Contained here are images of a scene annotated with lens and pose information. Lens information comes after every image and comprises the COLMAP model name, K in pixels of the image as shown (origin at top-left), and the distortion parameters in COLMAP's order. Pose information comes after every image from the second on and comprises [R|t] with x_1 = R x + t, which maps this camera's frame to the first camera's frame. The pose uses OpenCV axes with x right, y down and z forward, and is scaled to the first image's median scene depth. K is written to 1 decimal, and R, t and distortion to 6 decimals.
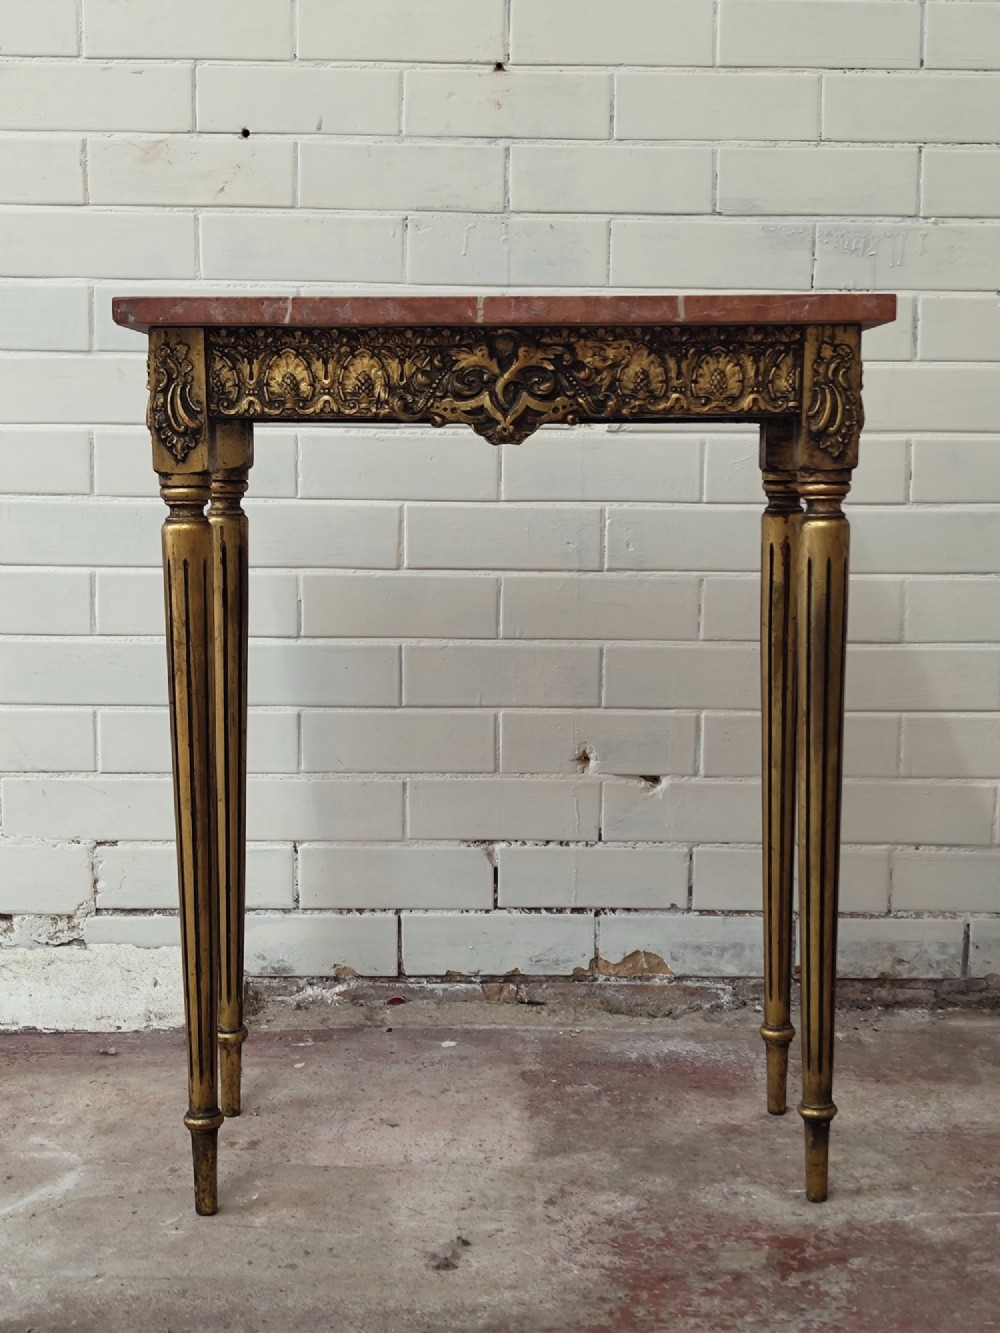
lens RADIAL K [[1868.9, 0, 501.7], [0, 1868.9, 680.8], [0, 0, 1]] dist [0.059980, 0.000000]
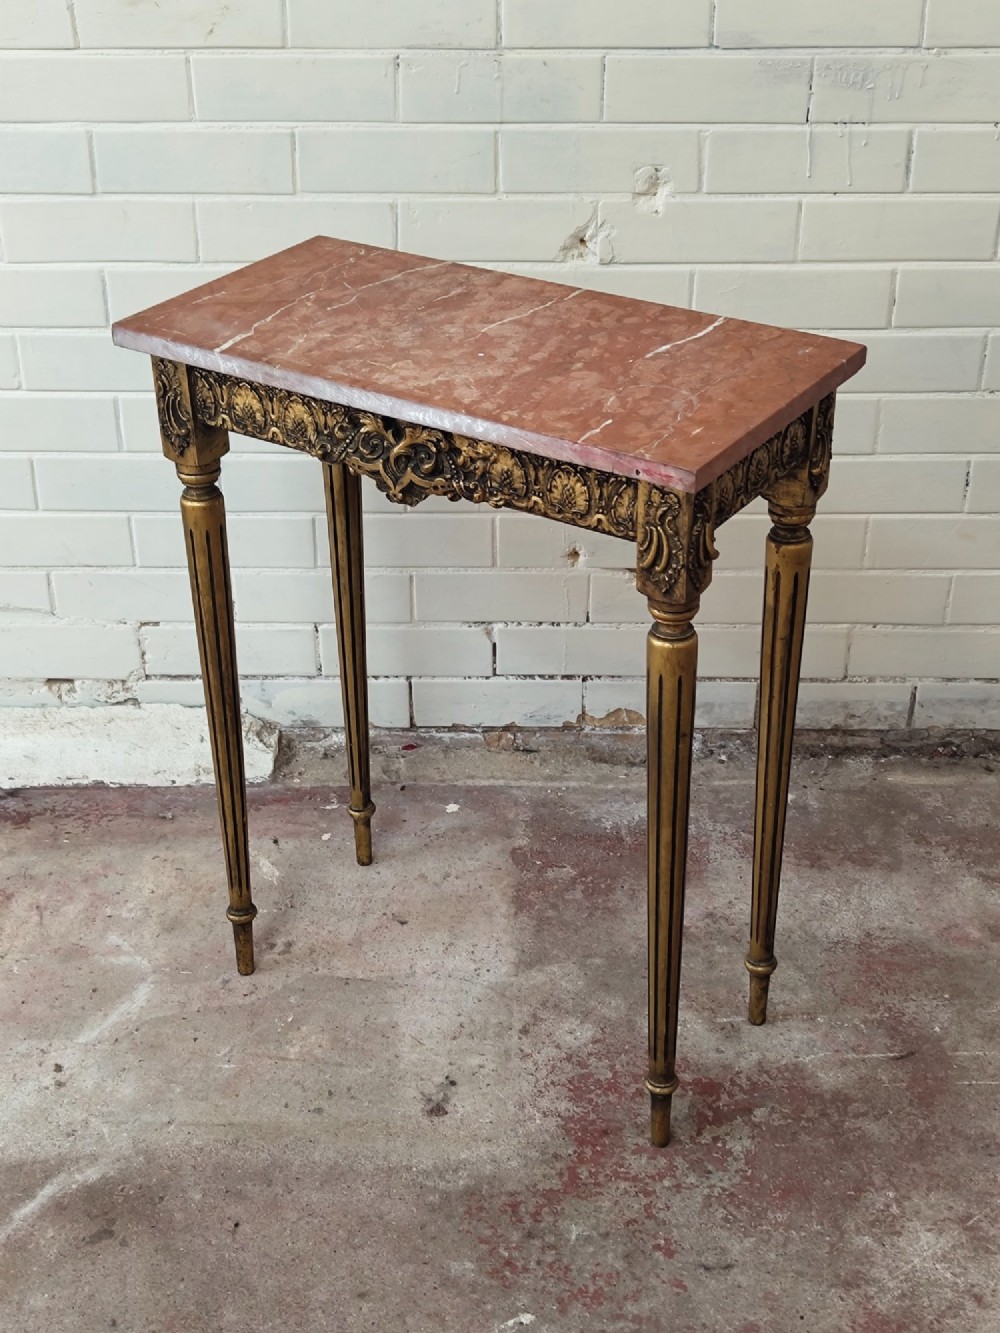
lens RADIAL K [[1868.9, 0, 471.4], [0, 1868.9, 690.1], [0, 0, 1]] dist [0.059980, 0.000000]
pose [[0.998918, 0.008005, -0.045818, 0.035633], [0.011090, 0.915683, 0.401747, -0.334820], [0.045171, -0.401821, 0.914604, -0.040390]]
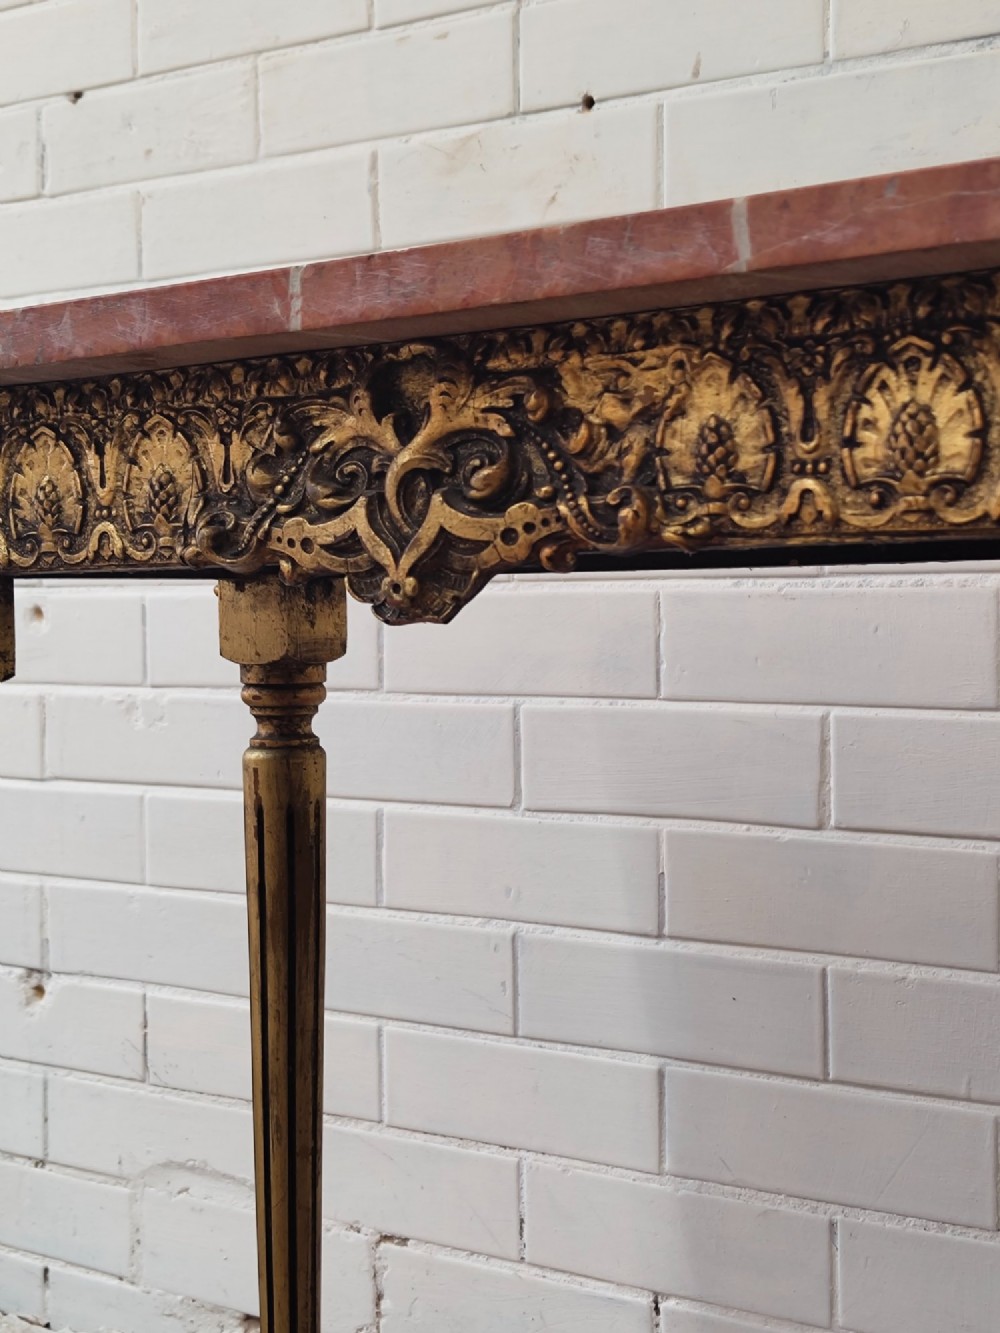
lens RADIAL K [[1868.9, 0, 521.7], [0, 1868.9, 662.4], [0, 0, 1]] dist [0.059980, 0.000000]
pose [[0.999741, -0.010094, -0.020410, -0.007760], [0.007974, 0.994814, -0.101399, -0.053256], [0.021328, 0.101210, 0.994636, 0.420919]]
